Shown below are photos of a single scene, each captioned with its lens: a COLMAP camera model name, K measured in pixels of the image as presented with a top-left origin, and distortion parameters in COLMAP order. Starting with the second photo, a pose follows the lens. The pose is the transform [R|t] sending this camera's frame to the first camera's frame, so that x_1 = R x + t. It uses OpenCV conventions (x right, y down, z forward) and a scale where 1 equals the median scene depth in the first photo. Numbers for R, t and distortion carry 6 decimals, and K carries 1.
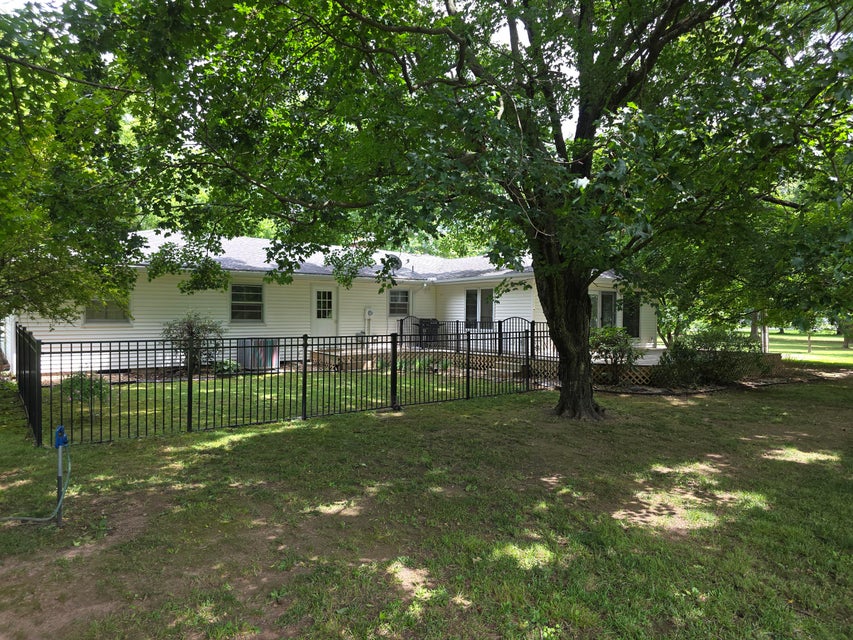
lens RADIAL K [[578.0, 0, 435.3], [0, 578.0, 320.8], [0, 0, 1]] dist [0.061107, -0.051181]
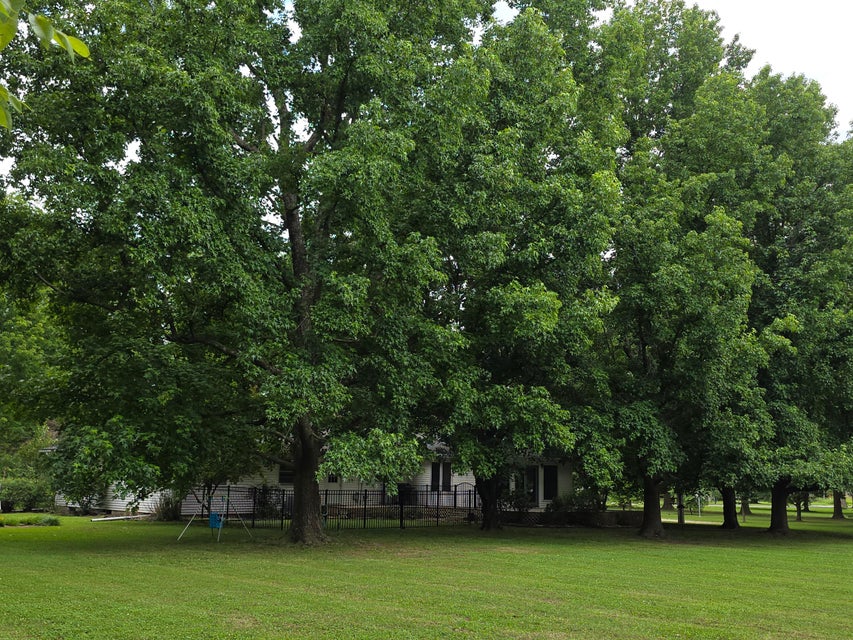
lens RADIAL K [[957.1, 0, 426.5], [0, 957.1, 320.0], [0, 0, 1]] dist [0.074901, -0.014802]
pose [[0.997007, 0.029288, 0.071550, -0.291063], [-0.016535, 0.984830, -0.172733, 0.014600], [-0.075523, 0.171033, 0.982366, -2.853238]]
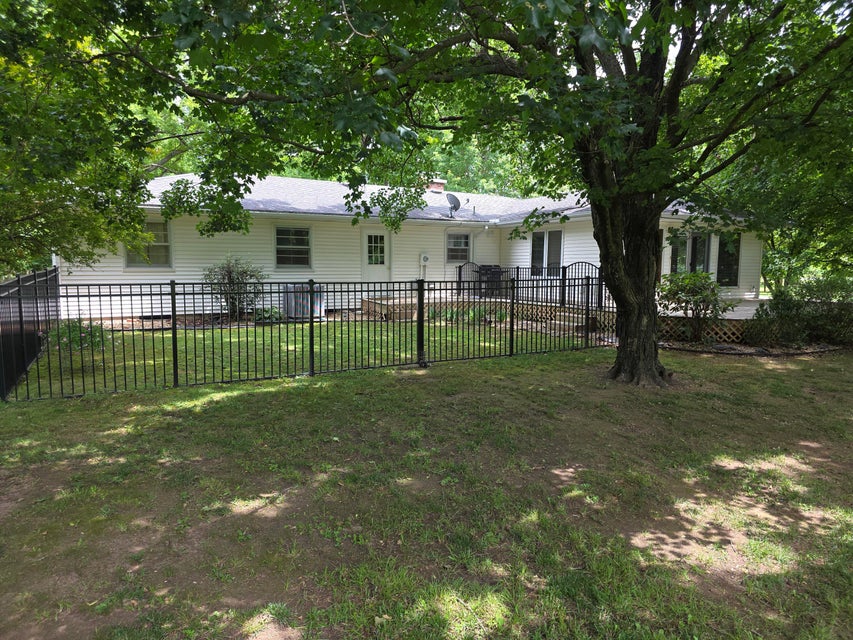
lens RADIAL K [[578.0, 0, 435.3], [0, 578.0, 320.8], [0, 0, 1]] dist [0.061107, -0.051181]
pose [[0.988044, 0.014581, -0.153480, 0.097131], [-0.001007, 0.996107, 0.088148, 0.008353], [0.154168, -0.086940, 0.984212, 0.168848]]
